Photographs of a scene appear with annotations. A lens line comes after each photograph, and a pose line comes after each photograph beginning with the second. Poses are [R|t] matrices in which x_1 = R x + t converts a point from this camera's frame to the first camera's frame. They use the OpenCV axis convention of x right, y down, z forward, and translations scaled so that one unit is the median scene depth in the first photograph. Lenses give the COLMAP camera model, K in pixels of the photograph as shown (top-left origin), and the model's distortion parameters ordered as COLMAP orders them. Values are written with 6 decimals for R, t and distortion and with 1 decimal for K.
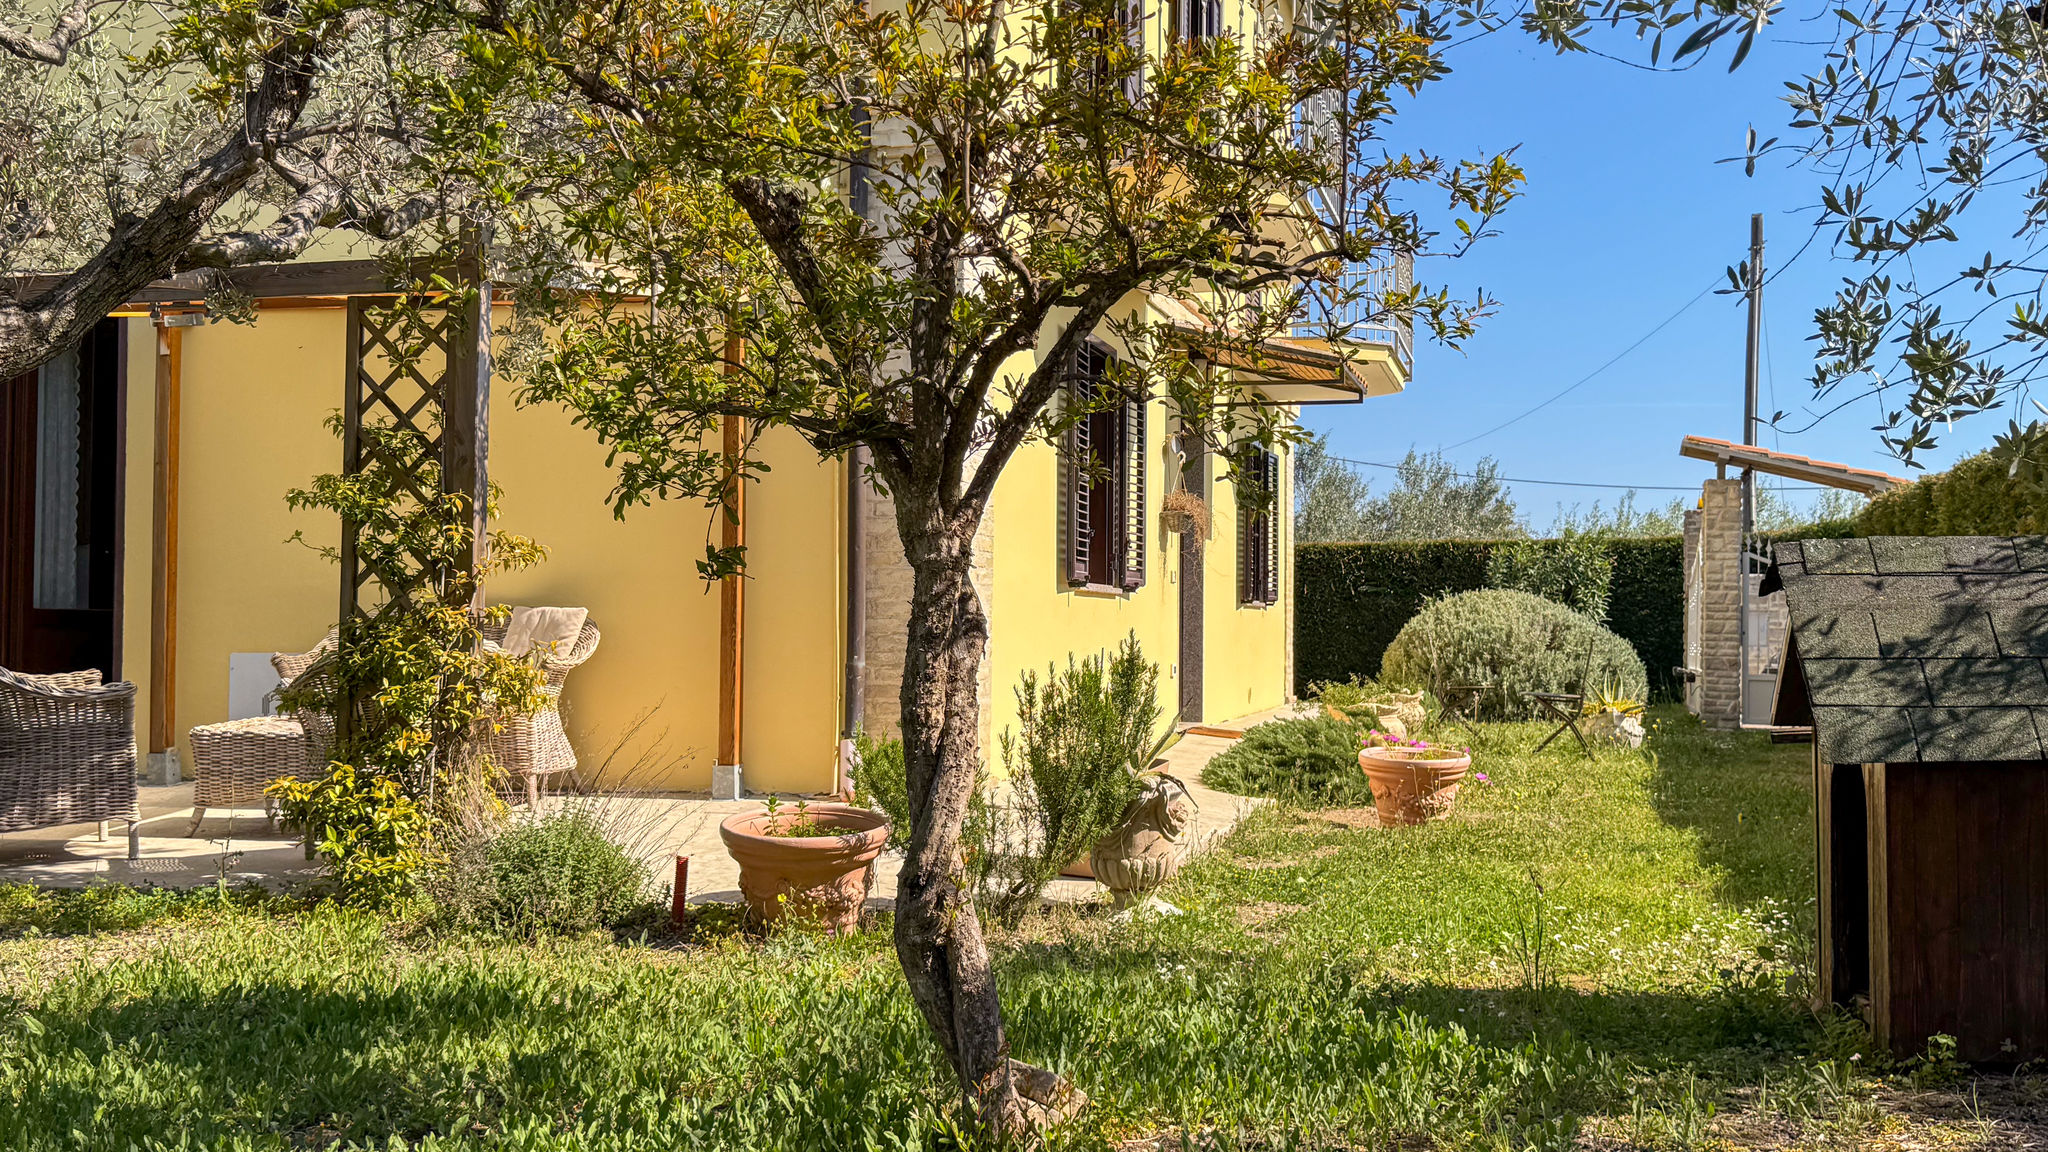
lens RADIAL K [[2012.3, 0, 1024.0], [0, 2012.3, 576.0], [0, 0, 1]] dist [0.132944, -0.299791]
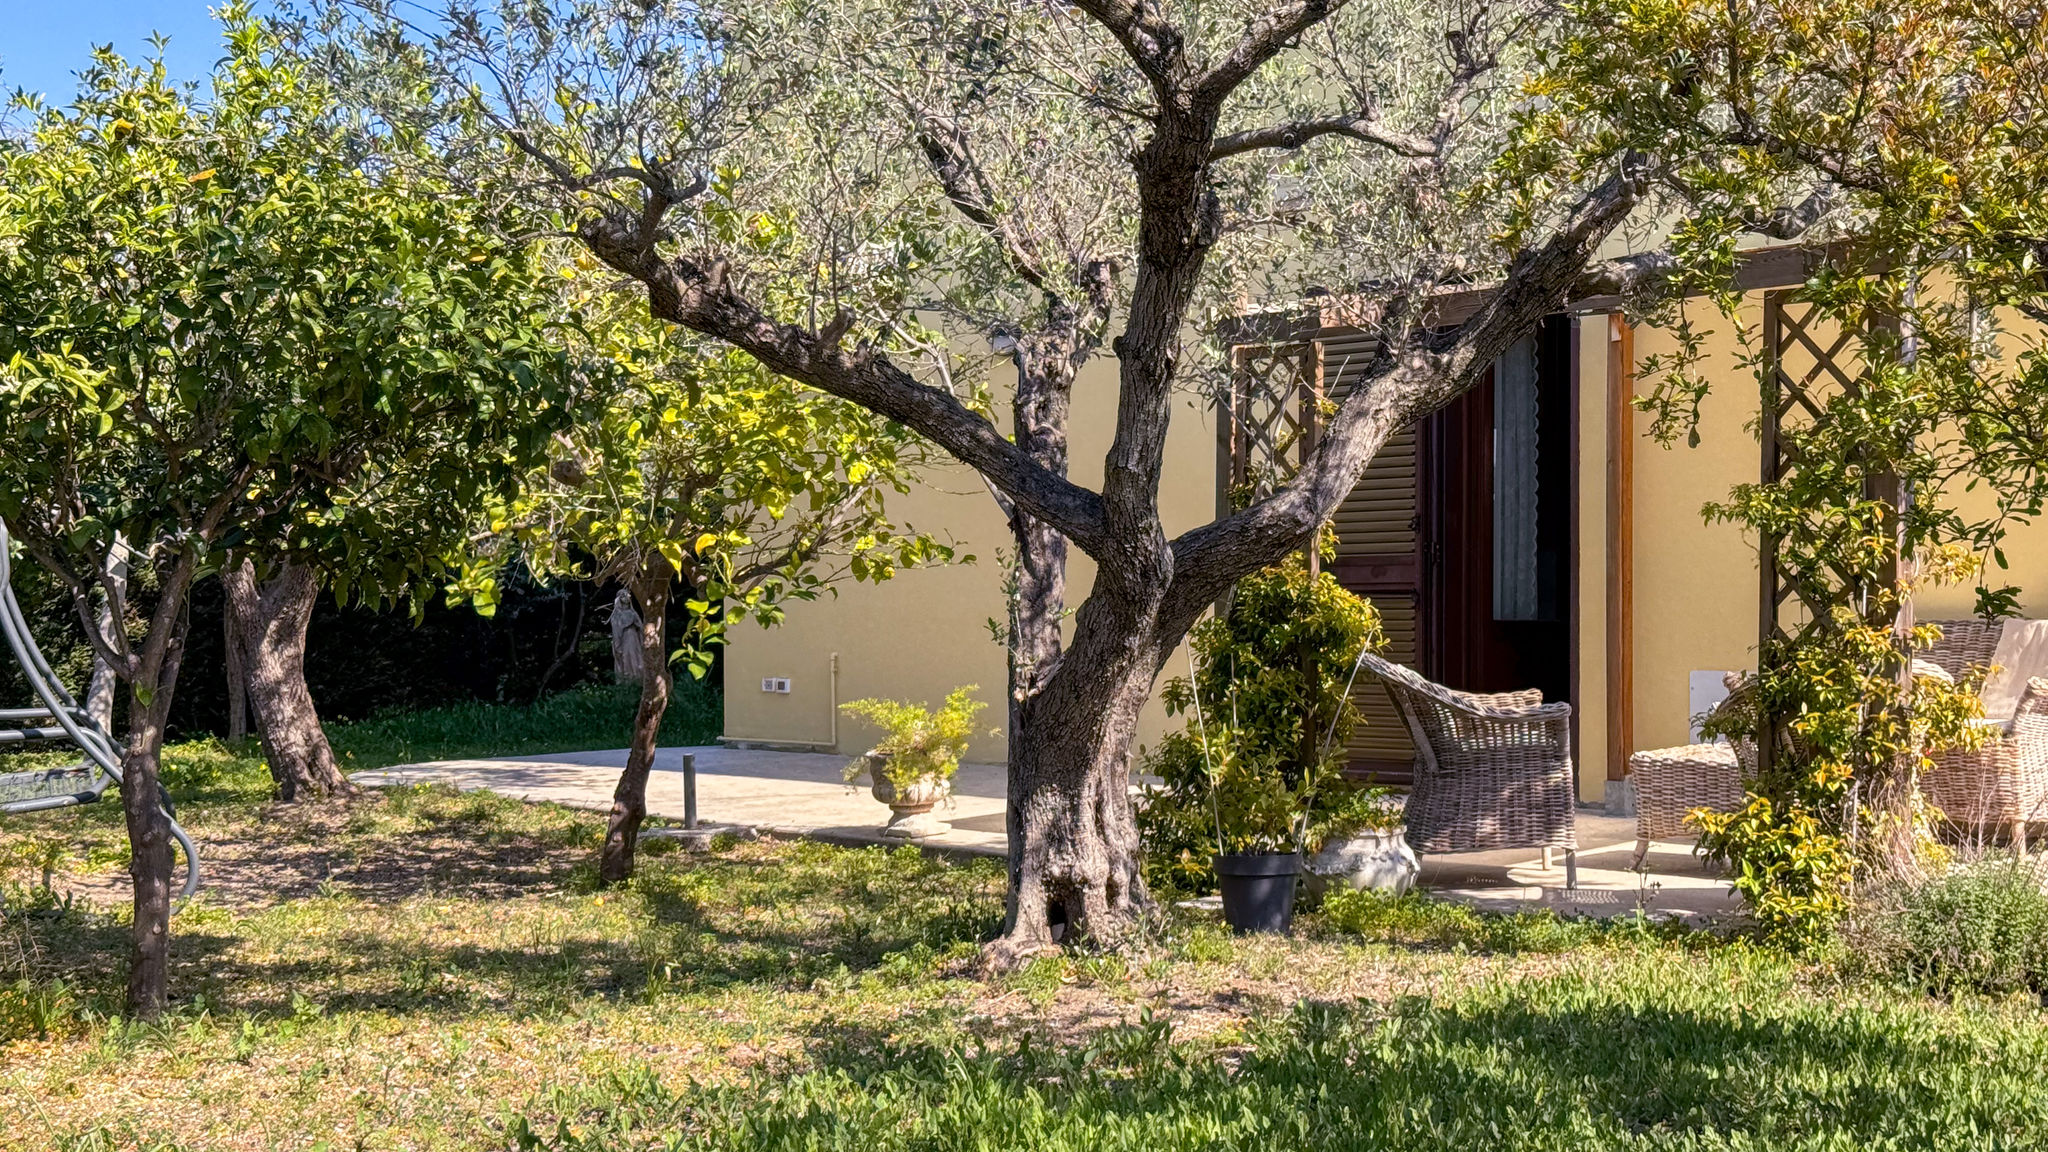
lens RADIAL K [[2896.9, 0, 1024.0], [0, 2896.9, 576.0], [0, 0, 1]] dist [0.001118, -0.010603]
pose [[0.804133, -0.008215, -0.594393, 0.180686], [0.012864, 0.999911, 0.003585, -0.017279], [0.594311, -0.010529, 0.804167, -0.261617]]
